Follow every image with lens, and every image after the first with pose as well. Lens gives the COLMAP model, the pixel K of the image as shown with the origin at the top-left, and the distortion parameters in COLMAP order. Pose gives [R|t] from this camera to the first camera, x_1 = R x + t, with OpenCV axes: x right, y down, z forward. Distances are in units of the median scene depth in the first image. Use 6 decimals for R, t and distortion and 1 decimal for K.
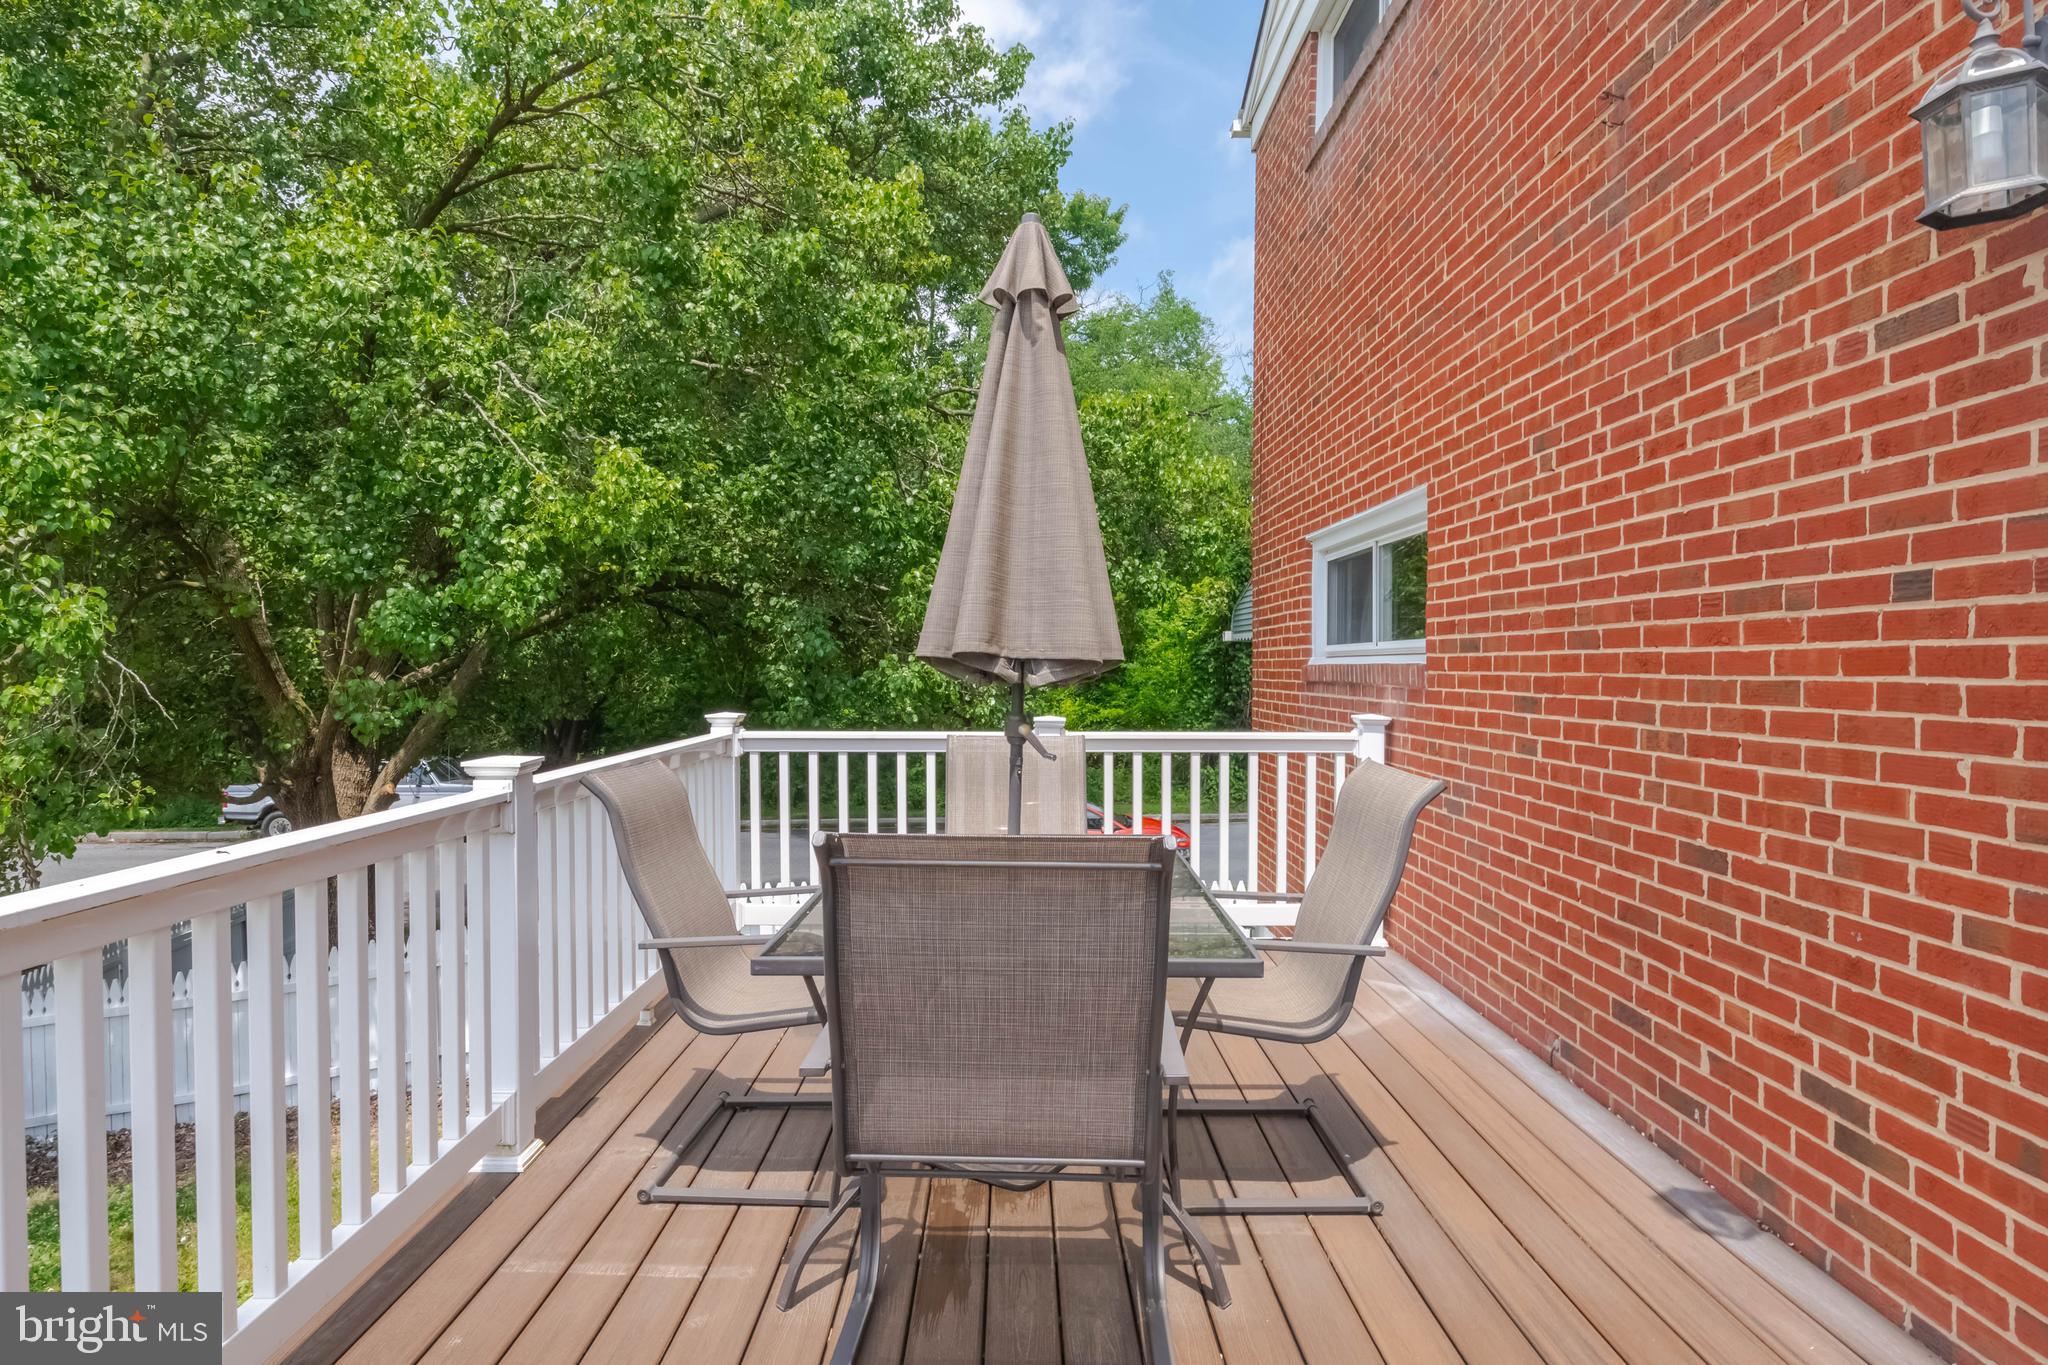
lens RADIAL K [[1134.3, 0, 1026.6], [0, 1134.3, 695.2], [0, 0, 1]] dist [-0.004966, -0.000221]
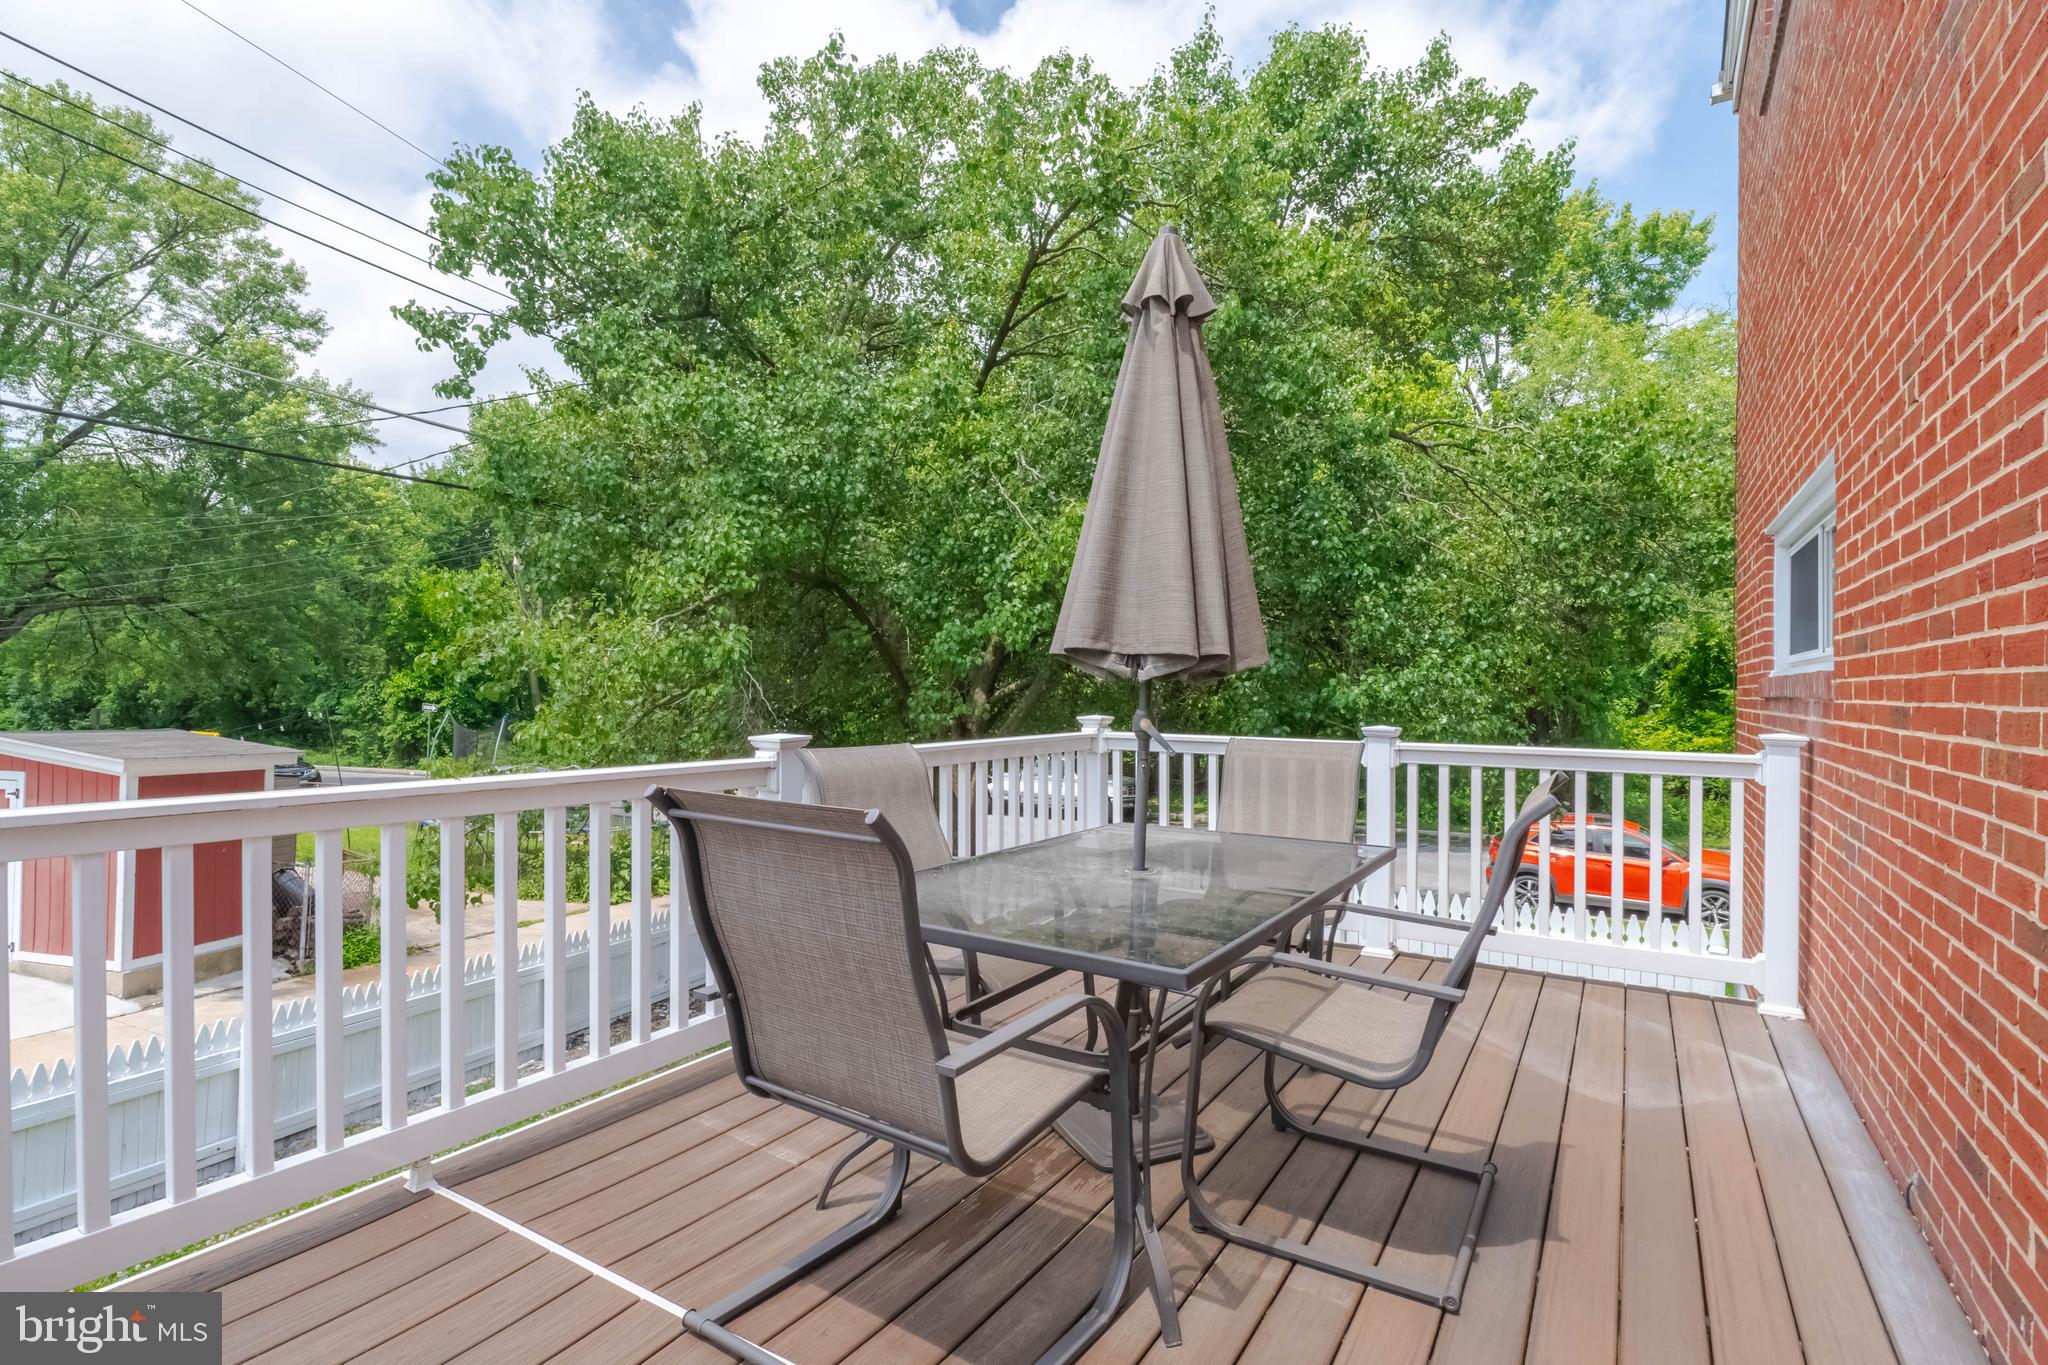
lens RADIAL K [[957.2, 0, 1041.2], [0, 957.2, 695.0], [0, 0, 1]] dist [-0.001609, -0.010494]
pose [[0.844714, 0.008711, -0.535146, 0.166737], [-0.020775, 0.999648, -0.016521, 0.008911], [0.534814, 0.025073, 0.844598, 0.093464]]
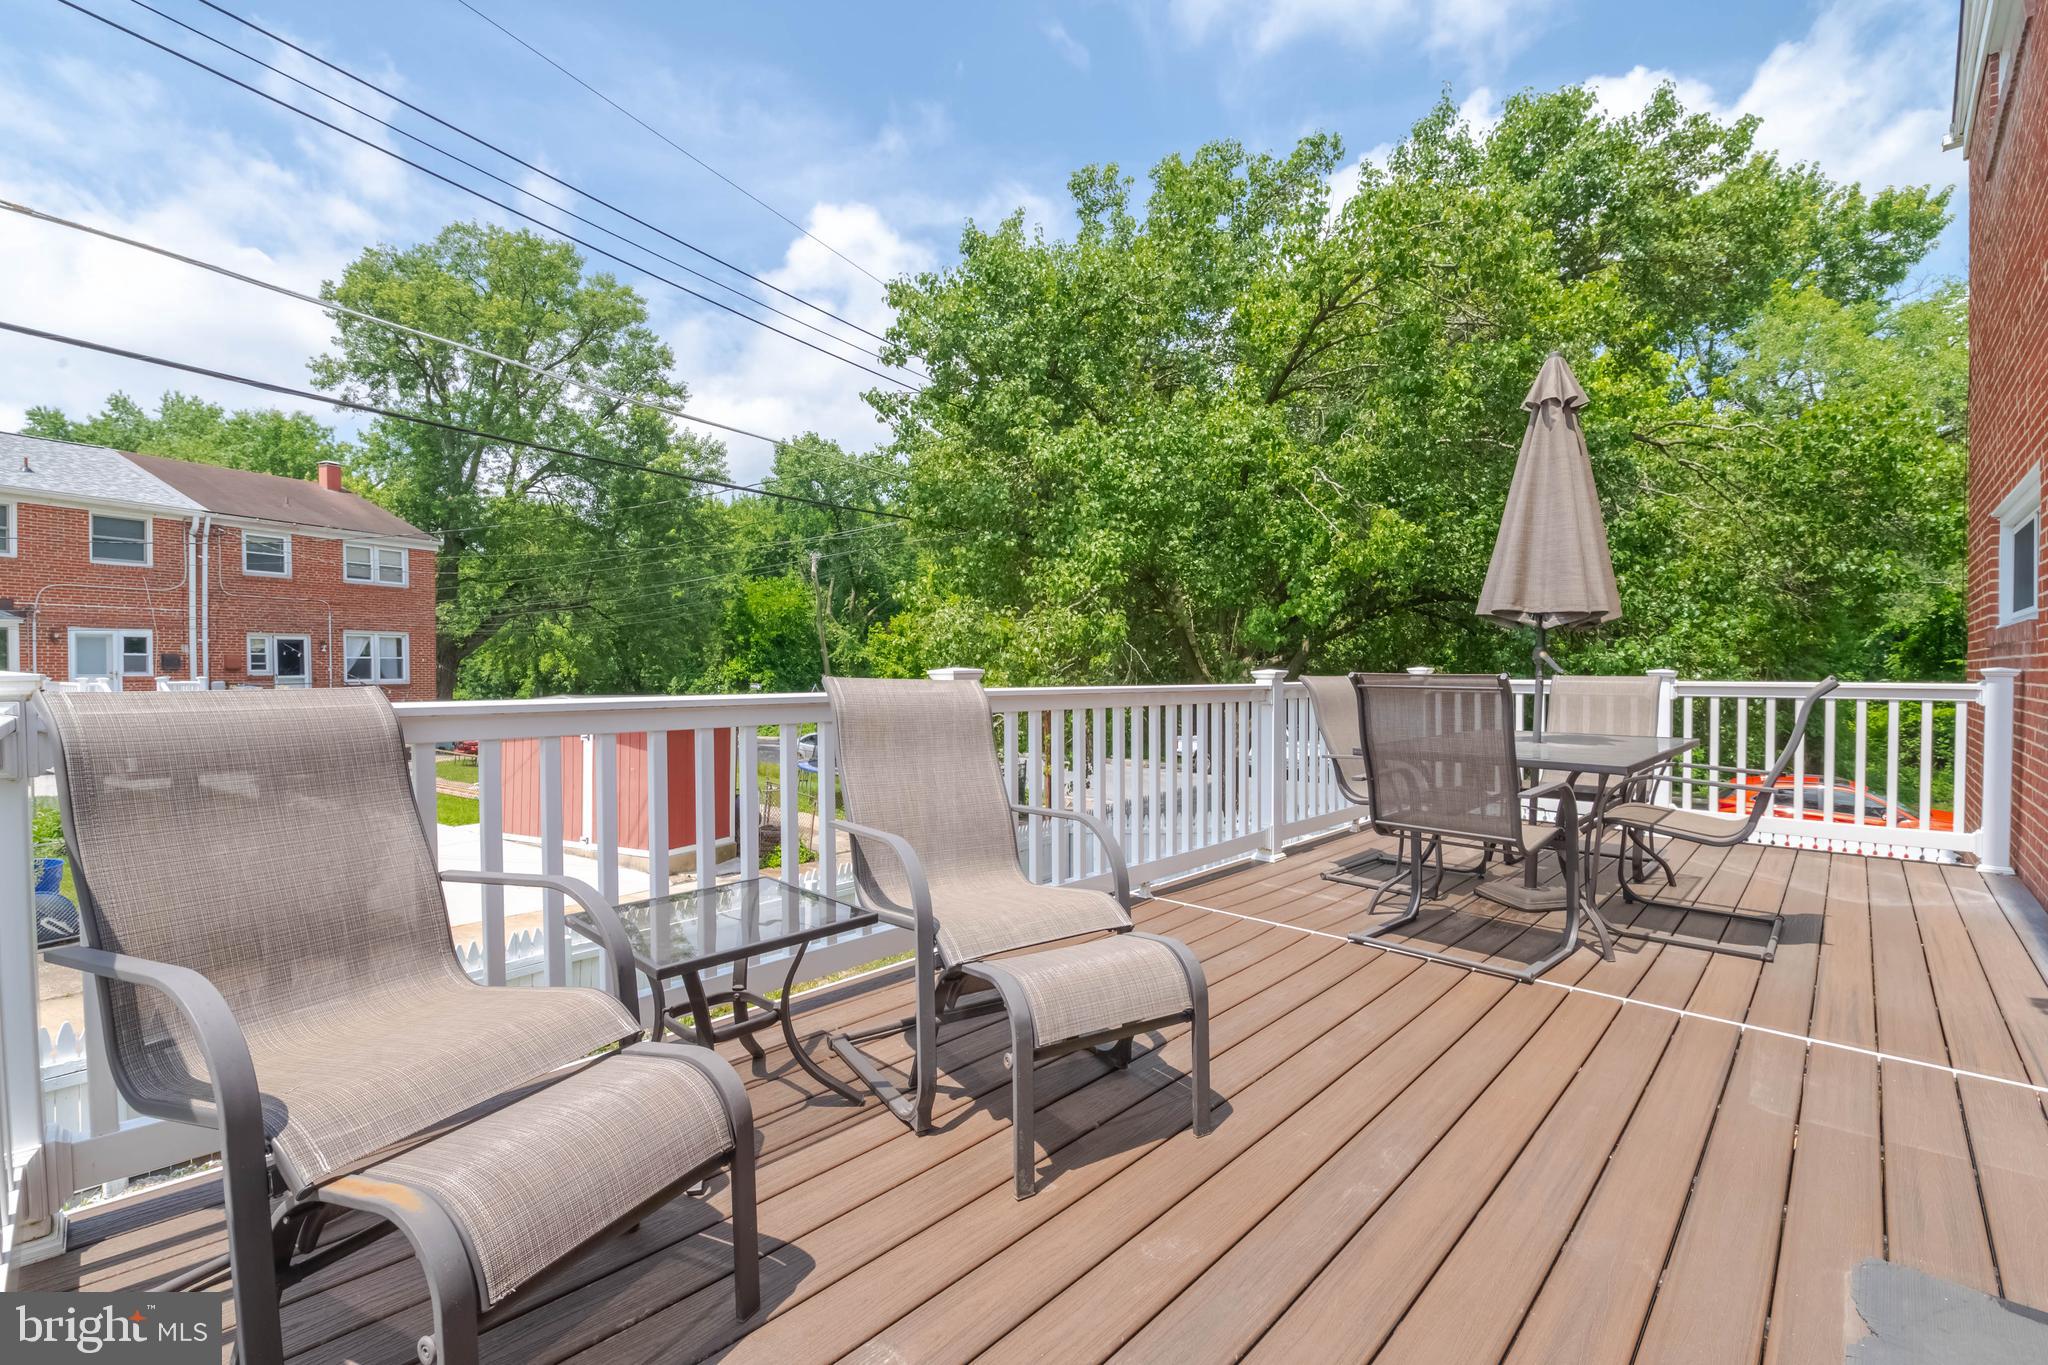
lens RADIAL K [[865.4, 0, 1041.5], [0, 865.4, 691.3], [0, 0, 1]] dist [-0.017781, -0.002192]
pose [[0.713932, 0.014332, -0.700068, 0.160733], [-0.016727, 0.999854, 0.003411, 0.041176], [0.700015, 0.009274, 0.714068, -0.203136]]
